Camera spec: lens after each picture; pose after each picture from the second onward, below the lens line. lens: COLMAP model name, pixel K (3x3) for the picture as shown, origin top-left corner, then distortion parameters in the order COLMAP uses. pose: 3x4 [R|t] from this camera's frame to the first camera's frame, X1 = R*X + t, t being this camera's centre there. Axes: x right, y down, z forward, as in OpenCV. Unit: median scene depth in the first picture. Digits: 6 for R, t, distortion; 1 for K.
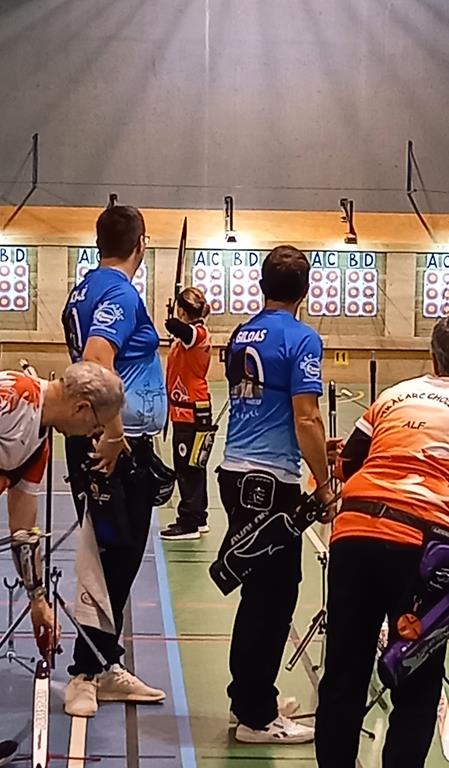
lens RADIAL K [[551.3, 0, 224.6], [0, 551.3, 385.2], [0, 0, 1]] dist [0.004862, 0.000578]
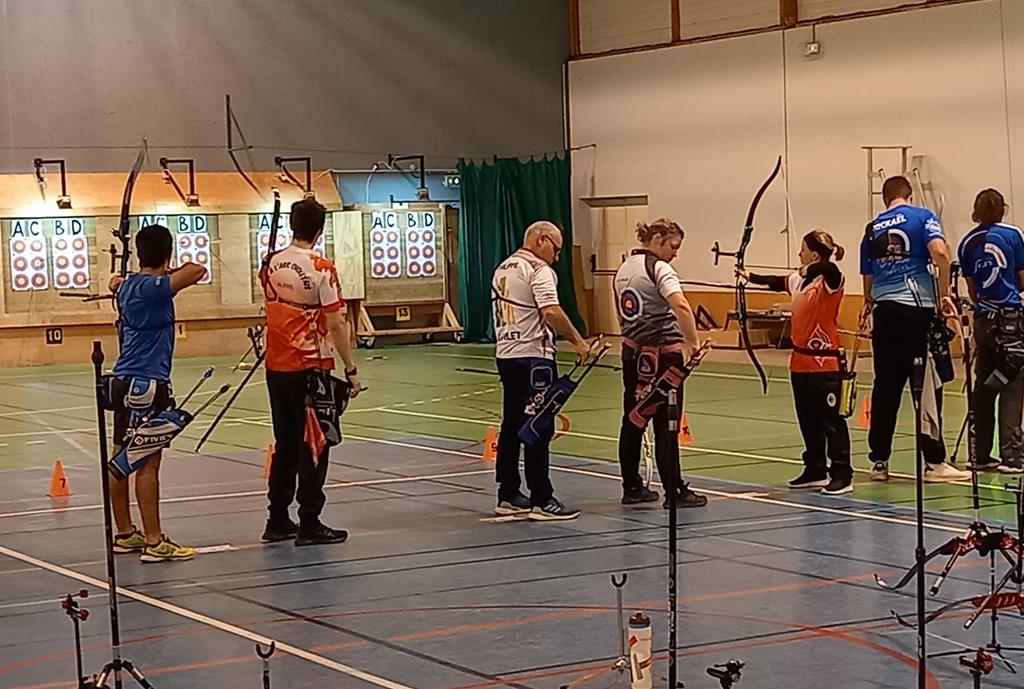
lens RADIAL K [[557.8, 0, 512.3], [0, 557.8, 344.1], [0, 0, 1]] dist [-0.007809, -0.001414]
pose [[0.987043, -0.067907, 0.145378, 0.627561], [0.068513, 0.997650, 0.000845, 0.009807], [-0.145093, 0.009126, 0.989376, 0.004542]]
